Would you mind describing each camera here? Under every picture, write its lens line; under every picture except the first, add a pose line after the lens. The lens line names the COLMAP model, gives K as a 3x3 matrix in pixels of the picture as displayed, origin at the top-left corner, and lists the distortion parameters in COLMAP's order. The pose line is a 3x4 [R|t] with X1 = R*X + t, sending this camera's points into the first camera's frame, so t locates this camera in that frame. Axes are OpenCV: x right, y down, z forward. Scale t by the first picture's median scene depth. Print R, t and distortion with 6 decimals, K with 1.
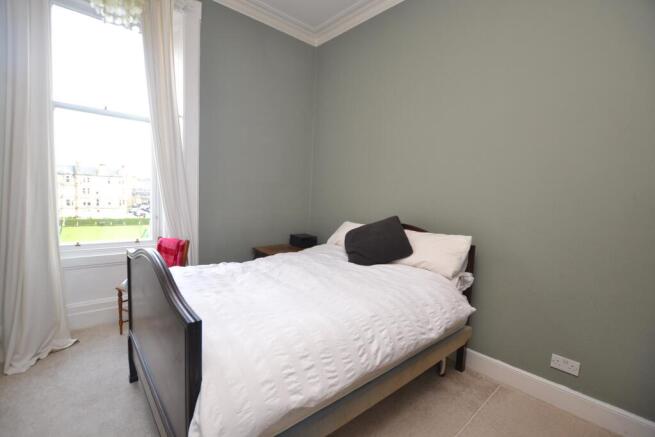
lens RADIAL K [[296.8, 0, 327.5], [0, 296.8, 218.5], [0, 0, 1]] dist [-0.001802, -0.000280]
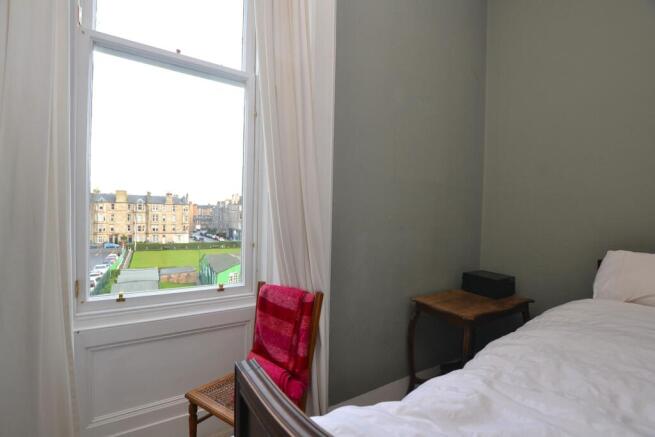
lens RADIAL K [[290.0, 0, 327.5], [0, 290.0, 218.5], [0, 0, 1]] dist [-0.026275, 0.000024]
pose [[0.989662, -0.018912, -0.142169, -0.067275], [0.007543, 0.996760, -0.080082, -0.001662], [0.143223, 0.078182, 0.986598, 0.089929]]
